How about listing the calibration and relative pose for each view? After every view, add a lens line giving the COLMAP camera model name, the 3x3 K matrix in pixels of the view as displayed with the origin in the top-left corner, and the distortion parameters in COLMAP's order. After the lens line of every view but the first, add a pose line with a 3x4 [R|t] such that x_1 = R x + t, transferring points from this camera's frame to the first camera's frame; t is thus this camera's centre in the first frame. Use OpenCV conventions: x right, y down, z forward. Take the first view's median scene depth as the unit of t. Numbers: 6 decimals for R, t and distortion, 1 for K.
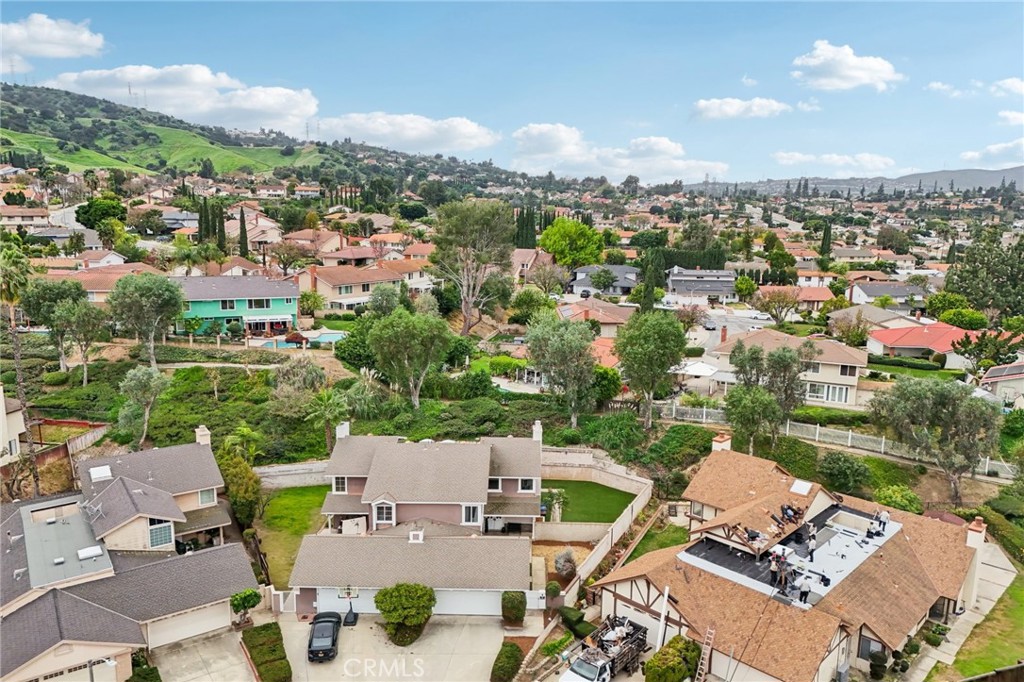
lens RADIAL K [[754.3, 0, 512.7], [0, 754.3, 342.4], [0, 0, 1]] dist [0.070763, -0.066425]
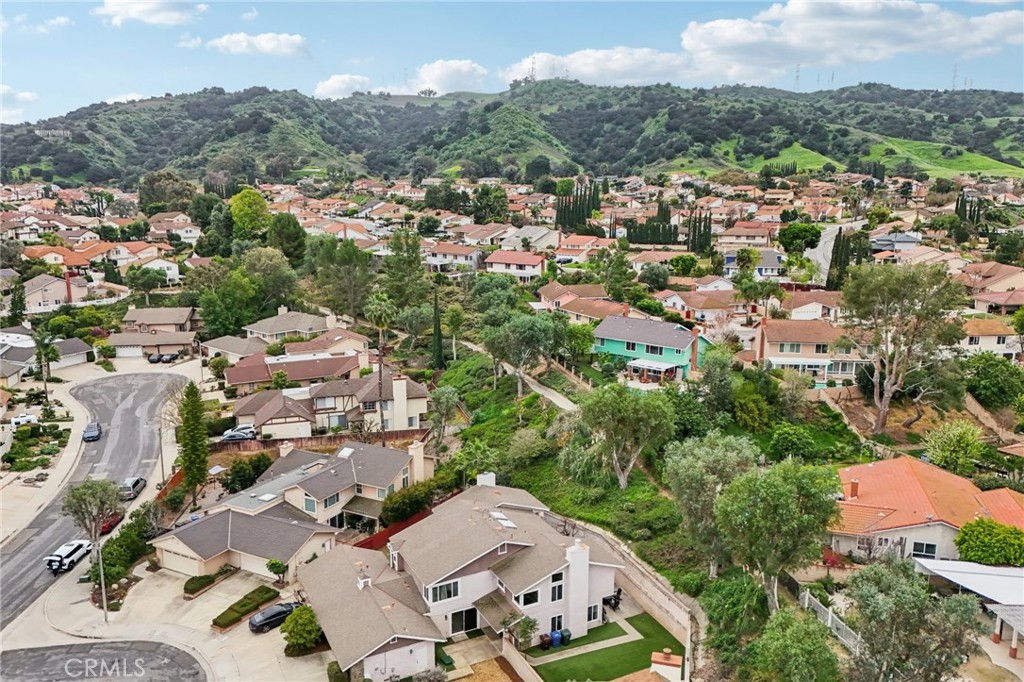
lens RADIAL K [[754.3, 0, 512.9], [0, 754.3, 340.9], [0, 0, 1]] dist [0.070763, -0.066425]
pose [[0.481052, 0.156279, -0.862650, 0.652874], [-0.157067, 0.983426, 0.090572, -0.173252], [0.862507, 0.091924, 0.497625, 0.409651]]
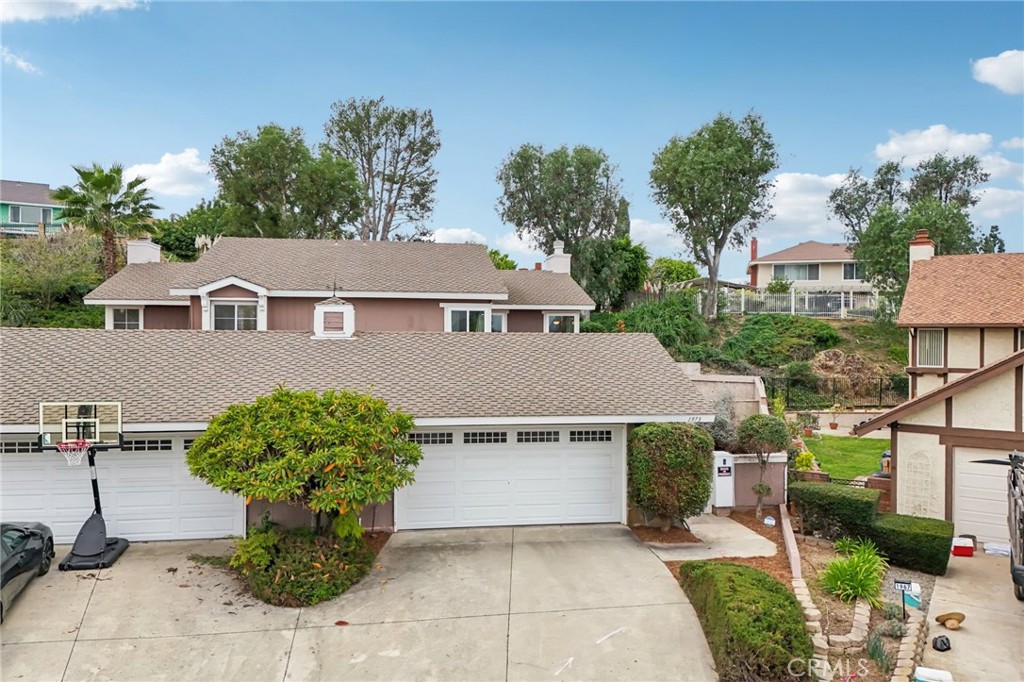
lens RADIAL K [[754.3, 0, 513.6], [0, 754.3, 338.8], [0, 0, 1]] dist [0.070763, -0.066425]
pose [[0.985119, -0.007422, 0.171713, -0.075657], [0.037957, 0.983794, -0.175241, 0.230527], [-0.167629, 0.179151, 0.969436, 0.470066]]
